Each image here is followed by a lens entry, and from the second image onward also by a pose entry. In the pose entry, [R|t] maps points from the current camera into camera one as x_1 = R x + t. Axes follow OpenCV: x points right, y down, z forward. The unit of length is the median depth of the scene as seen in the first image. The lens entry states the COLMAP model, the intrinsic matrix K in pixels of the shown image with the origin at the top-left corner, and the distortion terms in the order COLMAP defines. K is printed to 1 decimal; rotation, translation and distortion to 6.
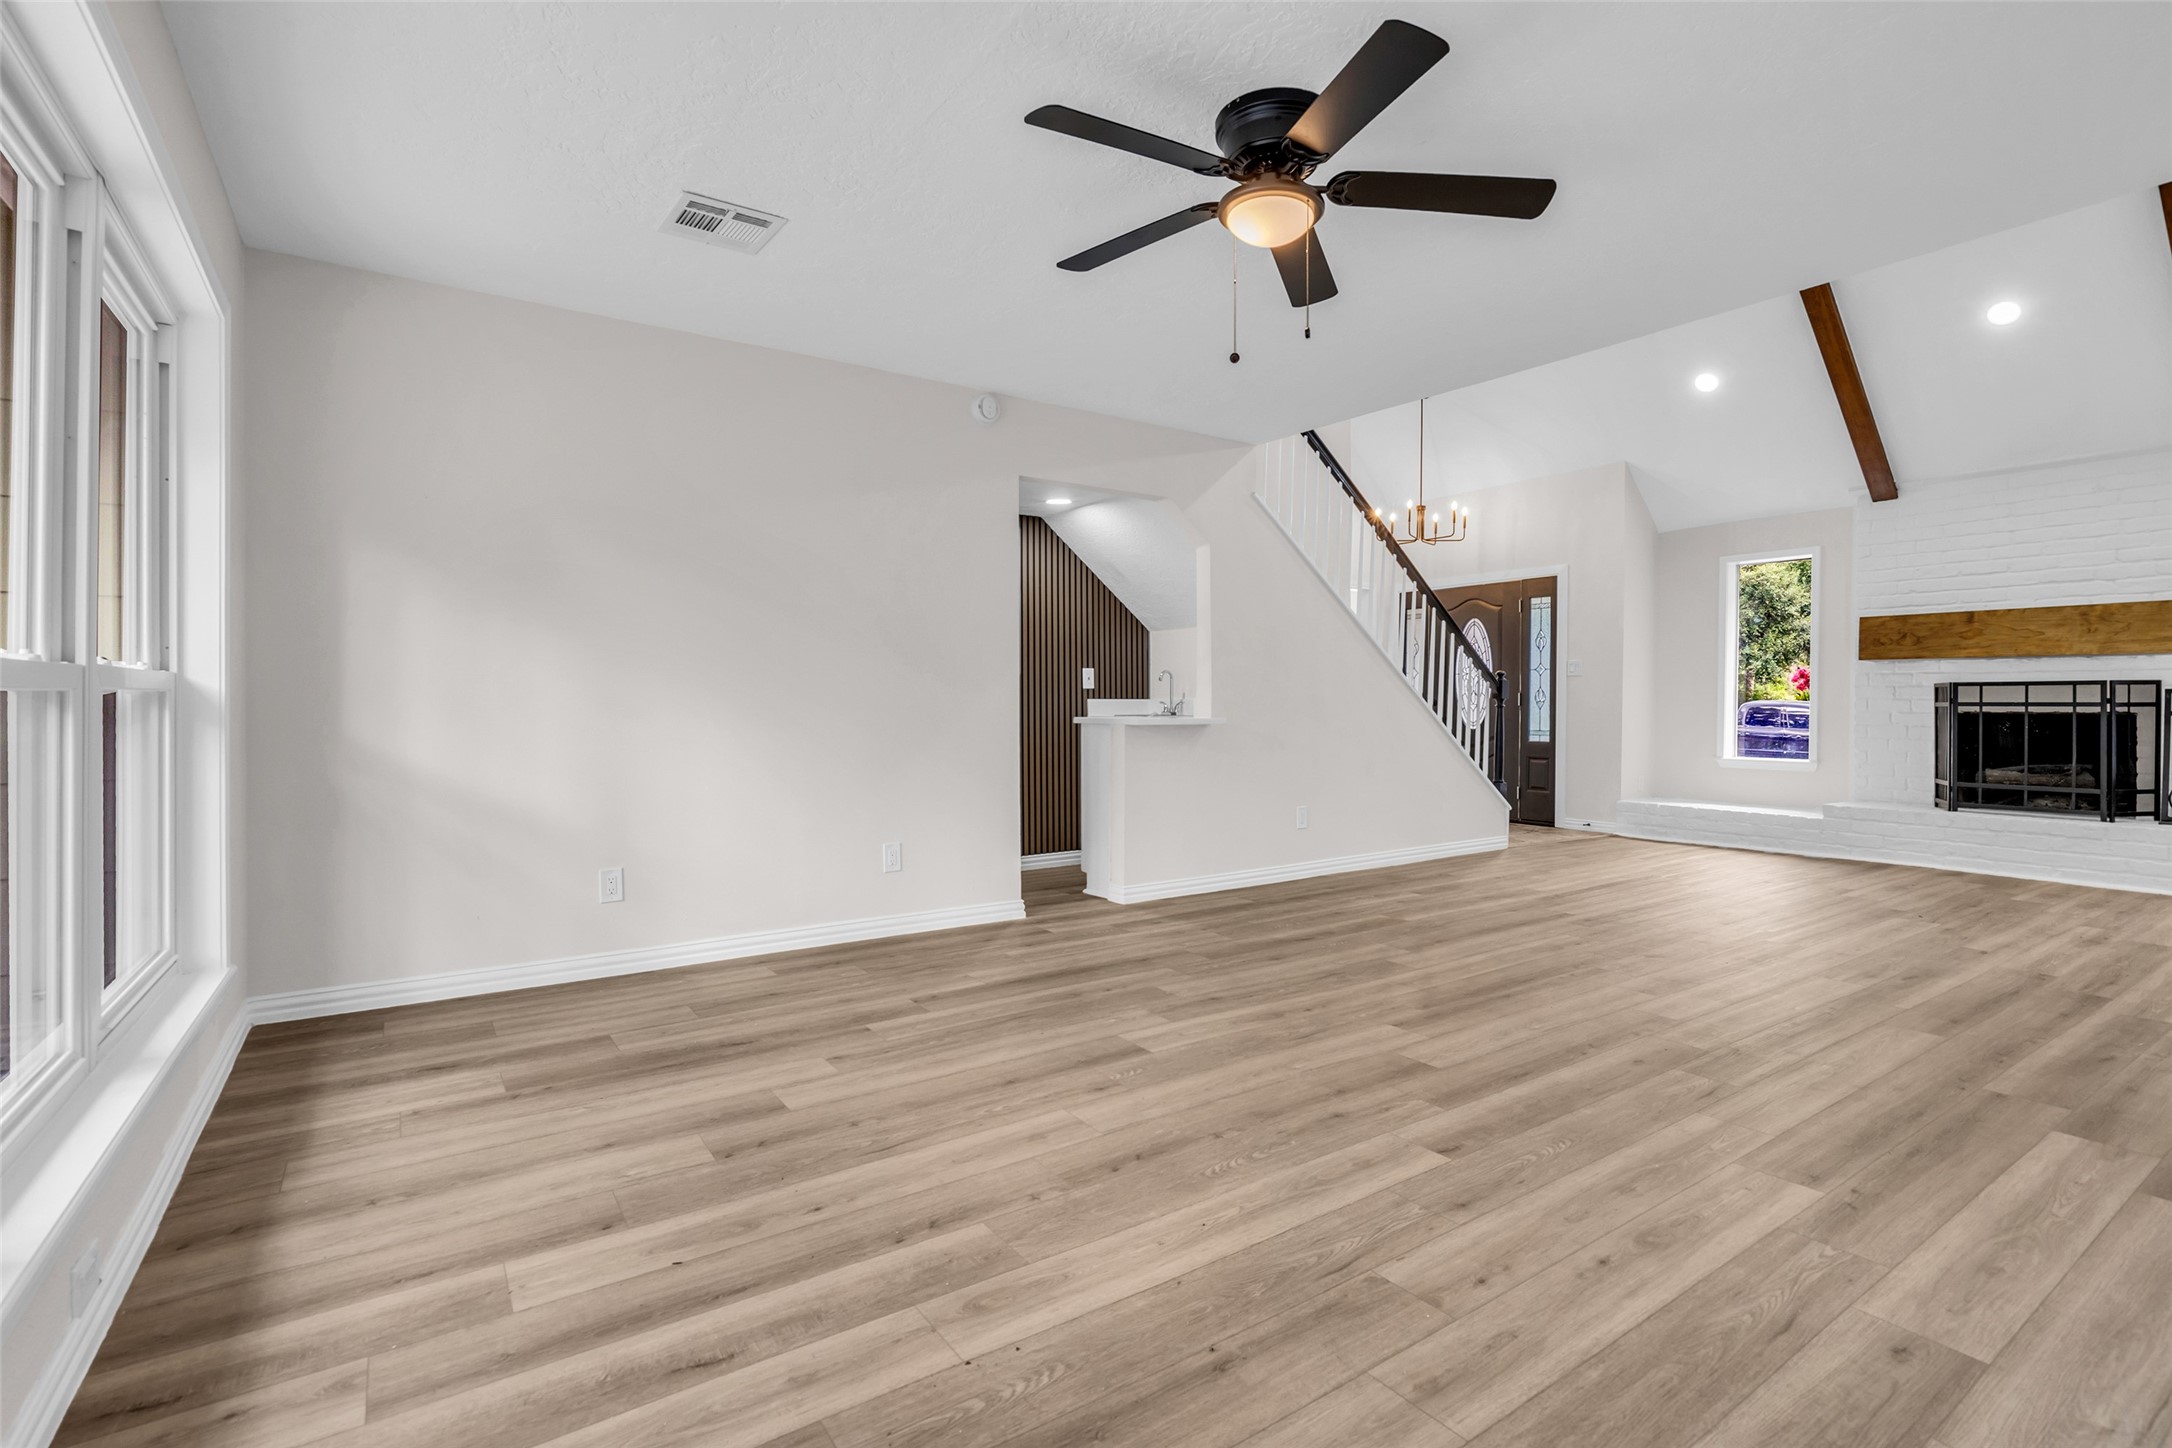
lens RADIAL K [[998.0, 0, 1085.0], [0, 998.0, 708.7], [0, 0, 1]] dist [-0.018205, 0.004616]
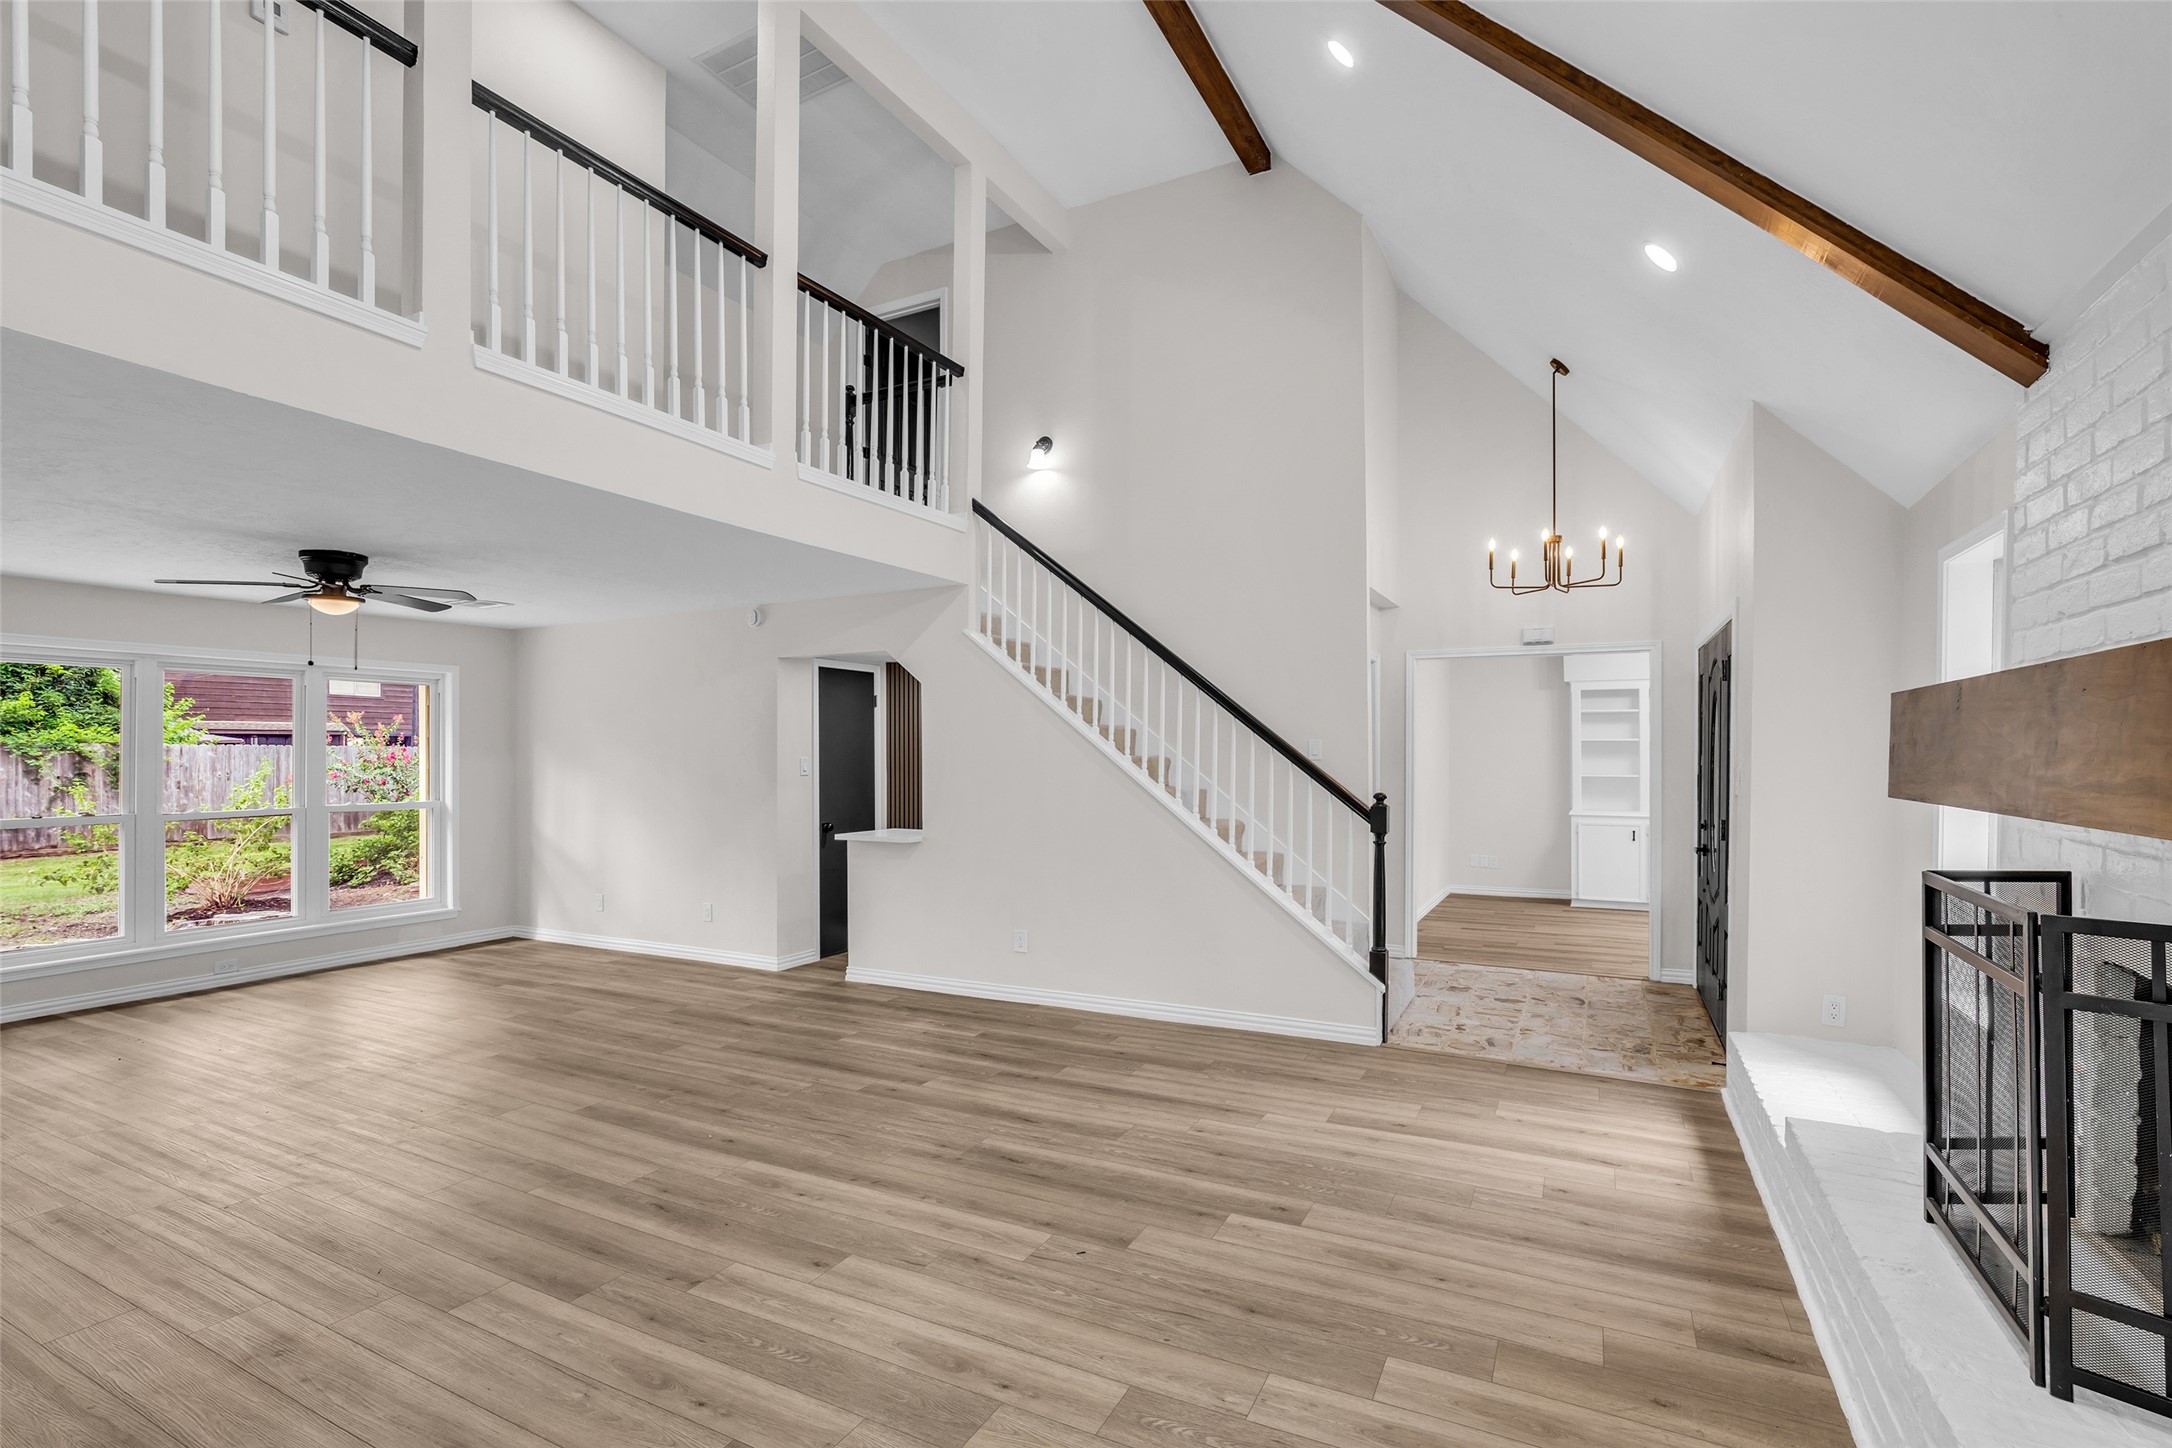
lens RADIAL K [[998.0, 0, 1083.8], [0, 998.0, 743.3], [0, 0, 1]] dist [-0.018205, 0.004616]
pose [[0.471807, -0.011260, -0.881630, 1.063686], [-0.002860, 0.999894, -0.014301, -0.070841], [0.881697, 0.009269, 0.471725, 0.551158]]
